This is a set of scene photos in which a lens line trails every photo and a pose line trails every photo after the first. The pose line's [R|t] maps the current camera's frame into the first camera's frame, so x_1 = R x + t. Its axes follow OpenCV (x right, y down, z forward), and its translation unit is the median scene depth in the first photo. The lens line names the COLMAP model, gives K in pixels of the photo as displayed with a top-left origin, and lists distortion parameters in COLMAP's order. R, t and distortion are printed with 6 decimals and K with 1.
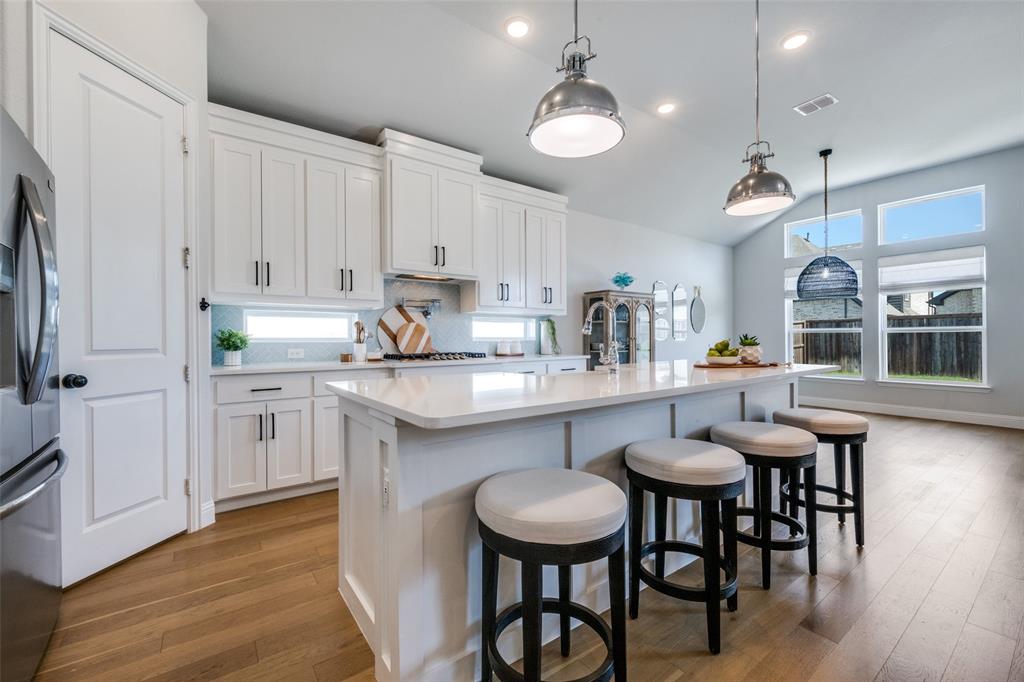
lens RADIAL K [[426.7, 0, 510.3], [0, 426.7, 334.6], [0, 0, 1]] dist [0.010036, -0.000037]
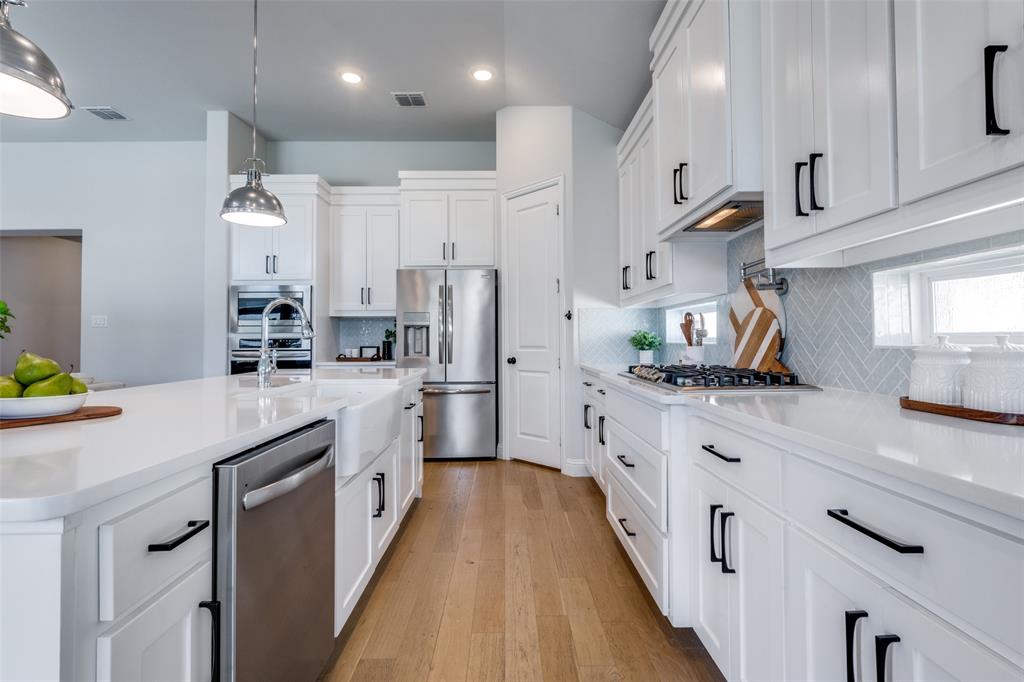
lens RADIAL K [[465.6, 0, 516.0], [0, 465.6, 328.9], [0, 0, 1]] dist [-0.002354, -0.000307]
pose [[-0.571756, -0.015893, -0.820270, 0.402884], [0.011844, 0.999548, -0.027622, 0.009367], [0.820339, -0.025508, -0.571309, 1.113370]]
